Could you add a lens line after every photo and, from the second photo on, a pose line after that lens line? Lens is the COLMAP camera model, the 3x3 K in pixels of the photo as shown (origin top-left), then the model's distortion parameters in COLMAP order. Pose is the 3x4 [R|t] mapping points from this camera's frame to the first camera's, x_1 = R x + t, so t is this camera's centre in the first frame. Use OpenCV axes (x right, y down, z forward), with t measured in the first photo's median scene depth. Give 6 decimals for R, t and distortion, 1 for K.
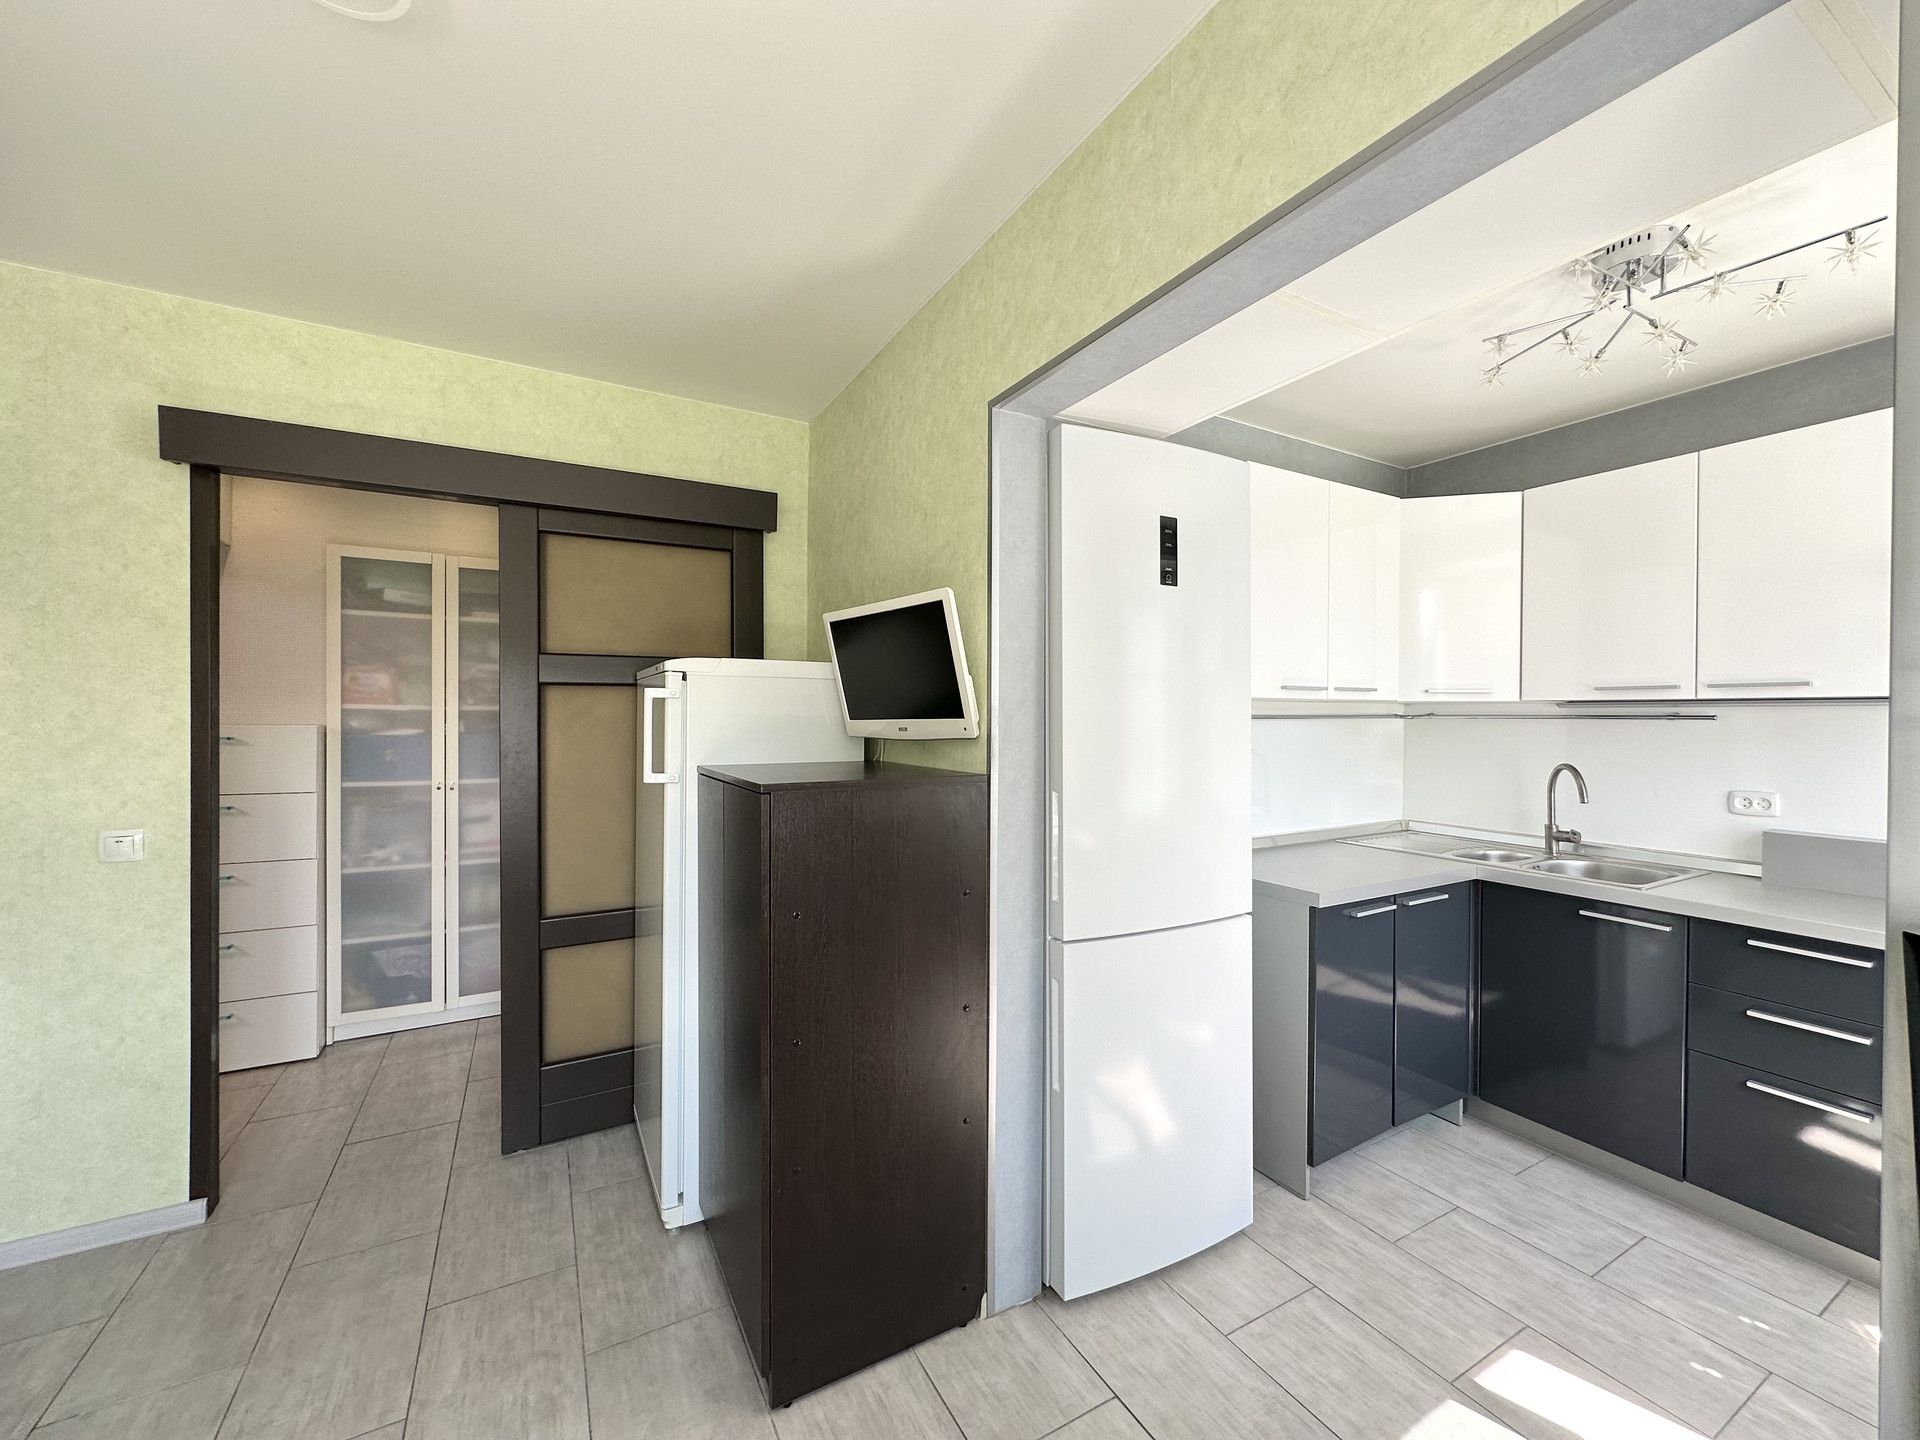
lens RADIAL K [[765.3, 0, 959.1], [0, 765.3, 720.6], [0, 0, 1]] dist [-0.002059, 0.000369]
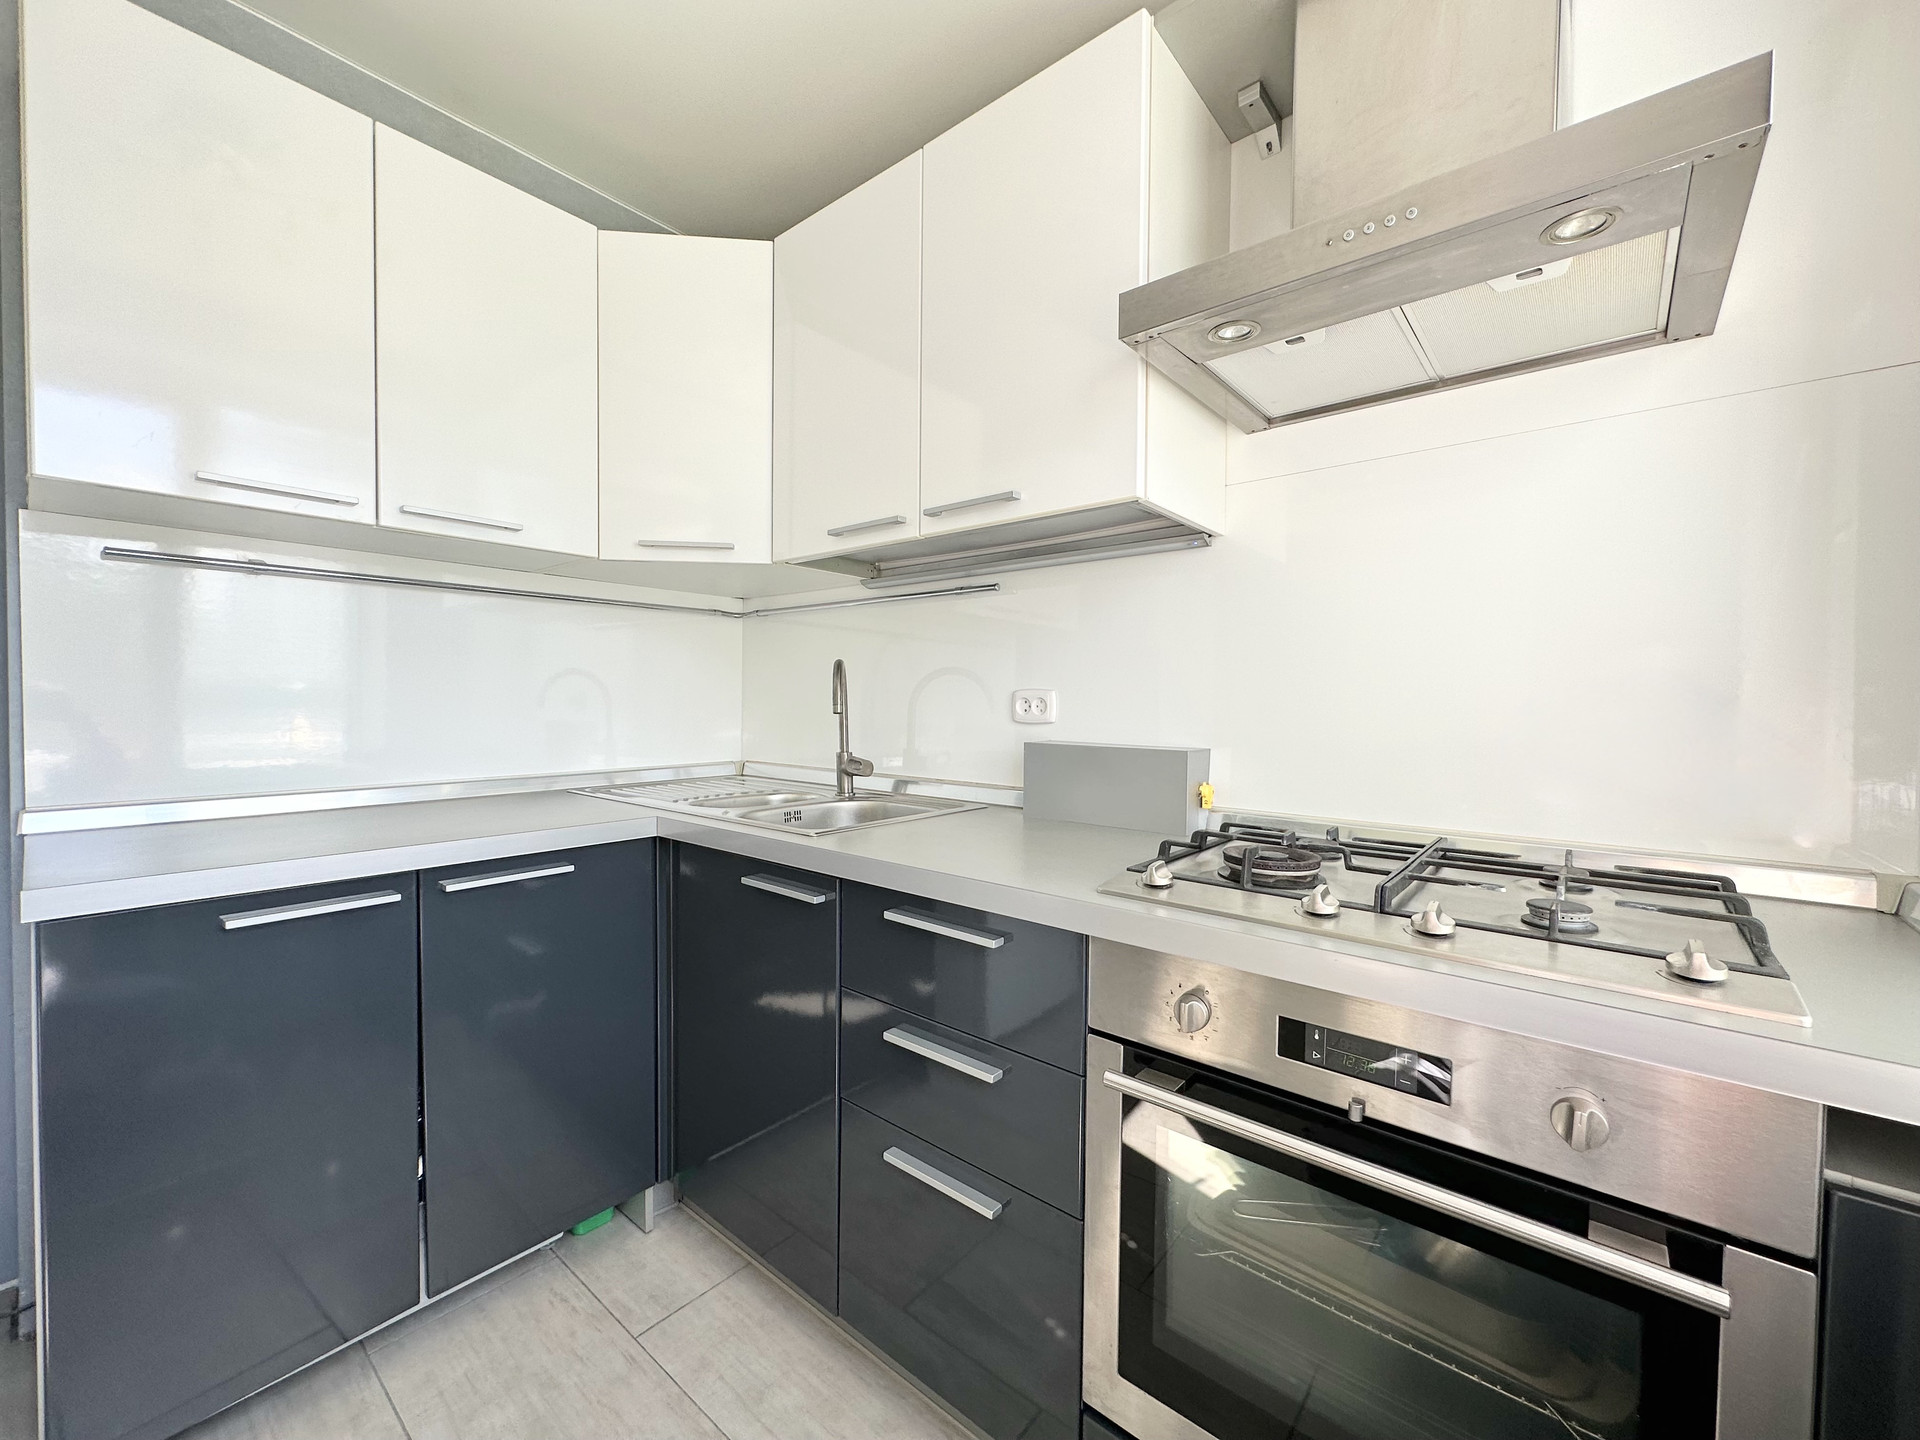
lens RADIAL K [[765.3, 0, 956.7], [0, 765.3, 716.1], [0, 0, 1]] dist [-0.002059, 0.000369]
pose [[0.935108, -0.006368, 0.354305, 0.845977], [-0.000306, 0.999824, 0.018780, 0.122260], [-0.354362, -0.017670, 0.934941, 0.421455]]
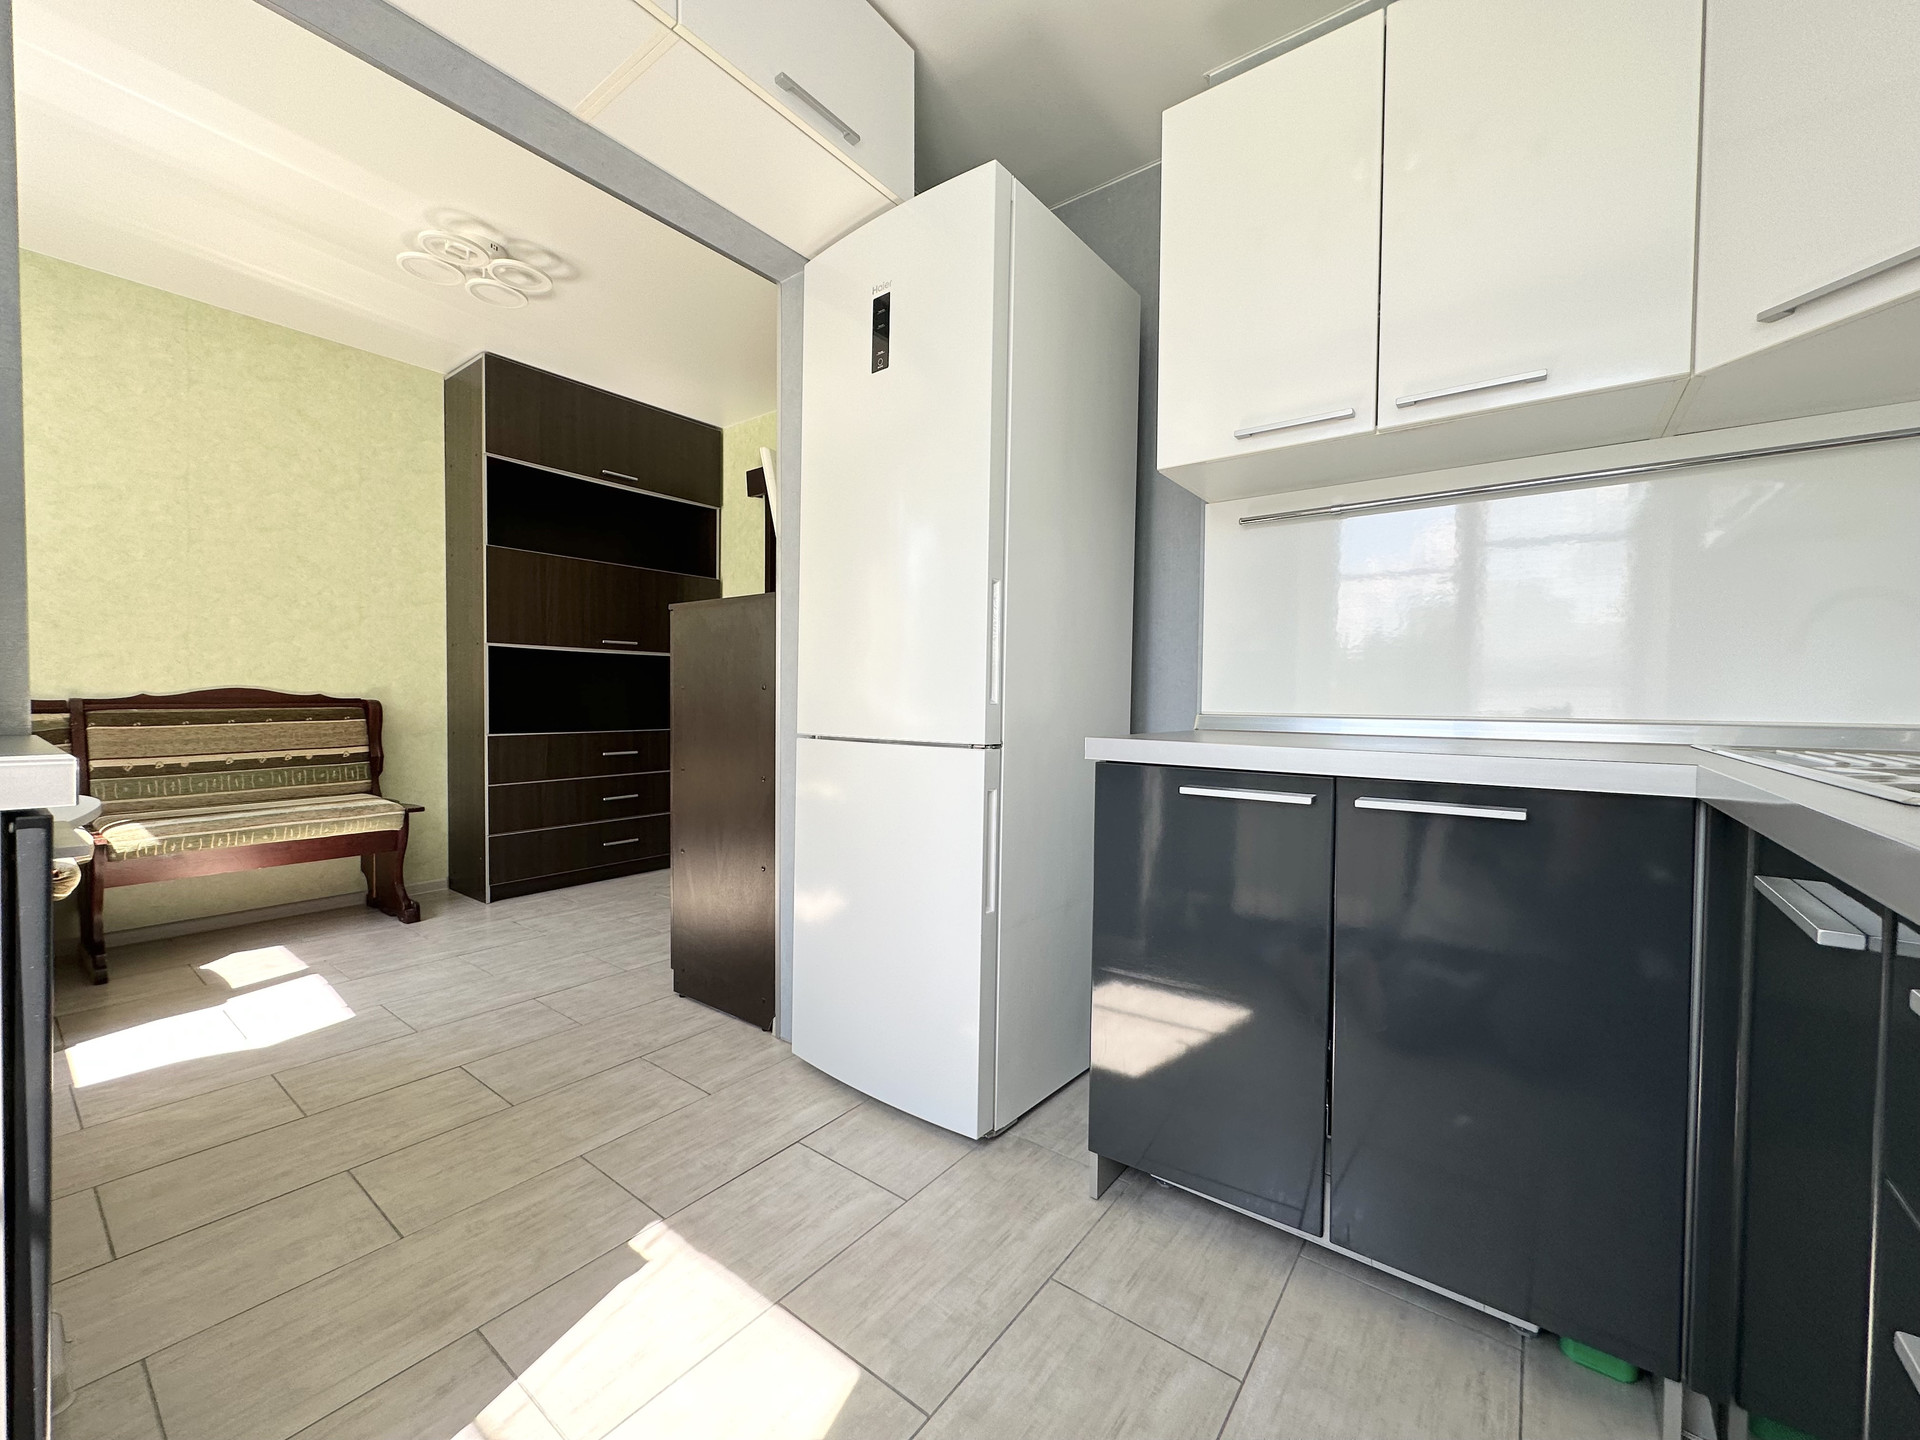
lens RADIAL K [[765.3, 0, 954.7], [0, 765.3, 717.1], [0, 0, 1]] dist [-0.002059, 0.000369]
pose [[0.396847, 0.022450, -0.917610, 1.074152], [-0.014104, 0.999732, 0.018359, 0.206304], [0.917777, 0.005656, 0.397057, 0.657591]]
